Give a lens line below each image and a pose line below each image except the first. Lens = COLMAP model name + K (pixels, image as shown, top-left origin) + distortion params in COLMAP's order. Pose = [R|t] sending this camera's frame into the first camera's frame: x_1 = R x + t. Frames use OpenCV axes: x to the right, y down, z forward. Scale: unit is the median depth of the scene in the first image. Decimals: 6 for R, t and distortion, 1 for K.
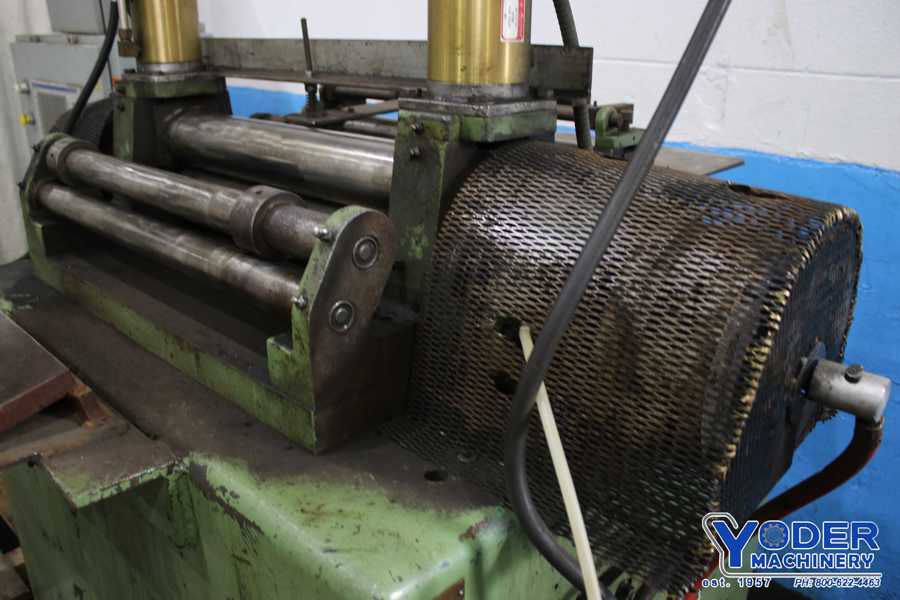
lens RADIAL K [[816.1, 0, 449.1], [0, 816.1, 276.8], [0, 0, 1]] dist [-0.138274, 0.192333]
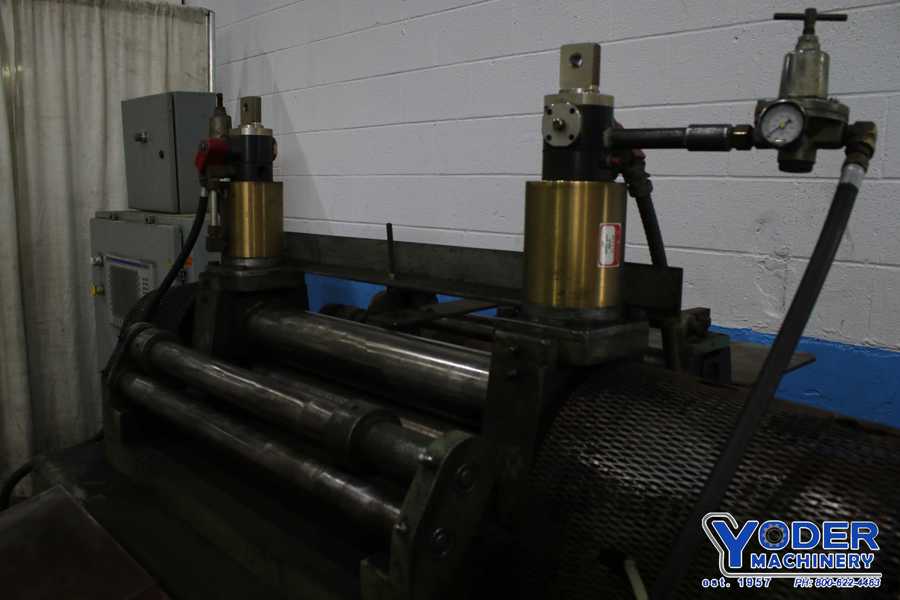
lens RADIAL K [[816.1, 0, 449.1], [0, 816.1, 276.8], [0, 0, 1]] dist [-0.138274, 0.192333]
pose [[0.998766, 0.013144, -0.047893, -0.074466], [-0.022262, 0.980521, -0.195147, -0.072184], [0.044395, 0.195972, 0.979604, -0.021133]]
